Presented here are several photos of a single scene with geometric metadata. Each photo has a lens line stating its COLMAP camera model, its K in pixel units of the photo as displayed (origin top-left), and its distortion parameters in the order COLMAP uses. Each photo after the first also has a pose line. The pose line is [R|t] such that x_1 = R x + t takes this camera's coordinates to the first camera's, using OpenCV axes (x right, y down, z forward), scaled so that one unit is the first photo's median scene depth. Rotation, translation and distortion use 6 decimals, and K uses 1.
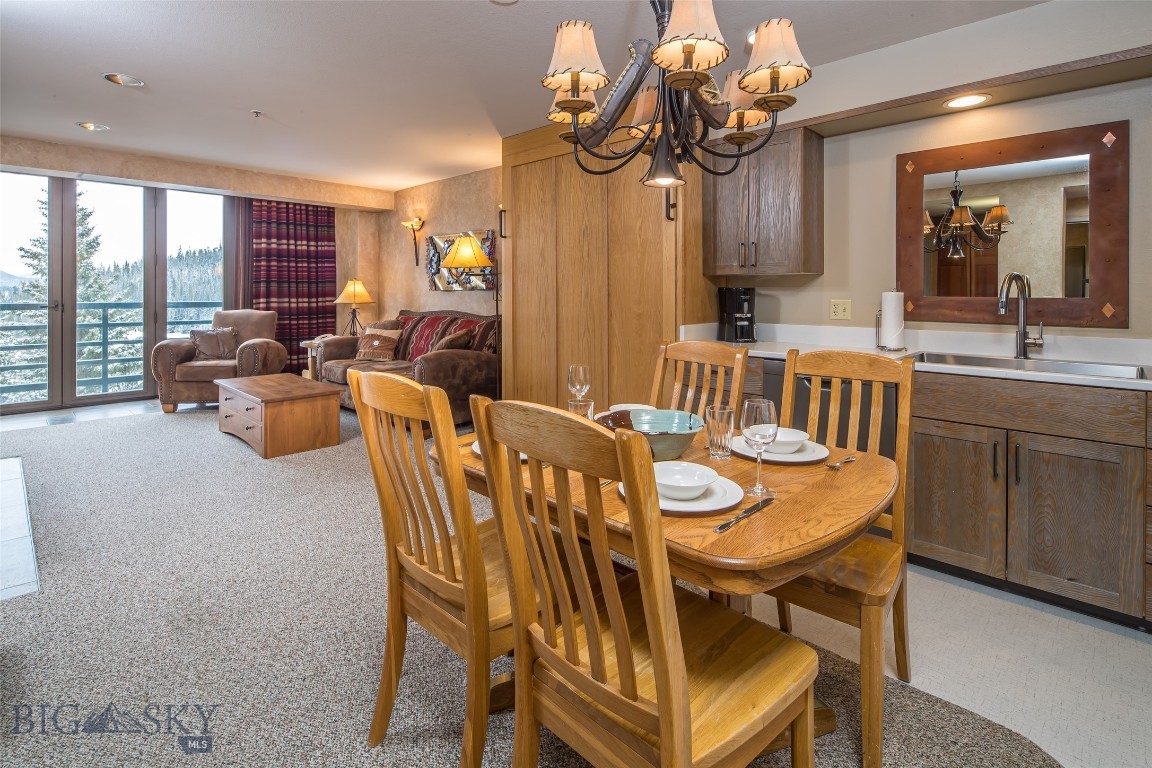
lens RADIAL K [[558.5, 0, 573.6], [0, 558.5, 293.0], [0, 0, 1]] dist [-0.000645, -0.000285]
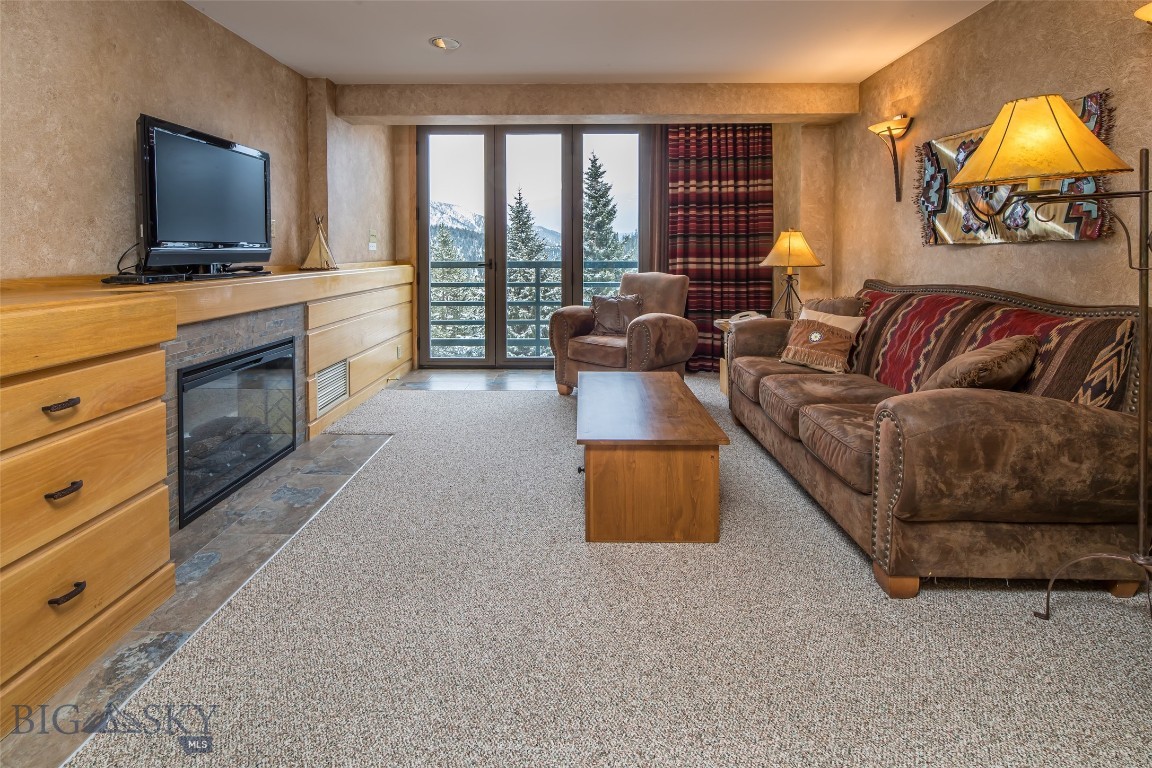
lens RADIAL K [[556.2, 0, 574.8], [0, 556.2, 263.7], [0, 0, 1]] dist [0.000555, -0.000244]
pose [[0.685199, 0.014357, -0.728214, -0.094123], [0.000804, 0.999790, 0.020468, 0.001981], [0.728355, -0.014610, 0.685044, 0.374851]]
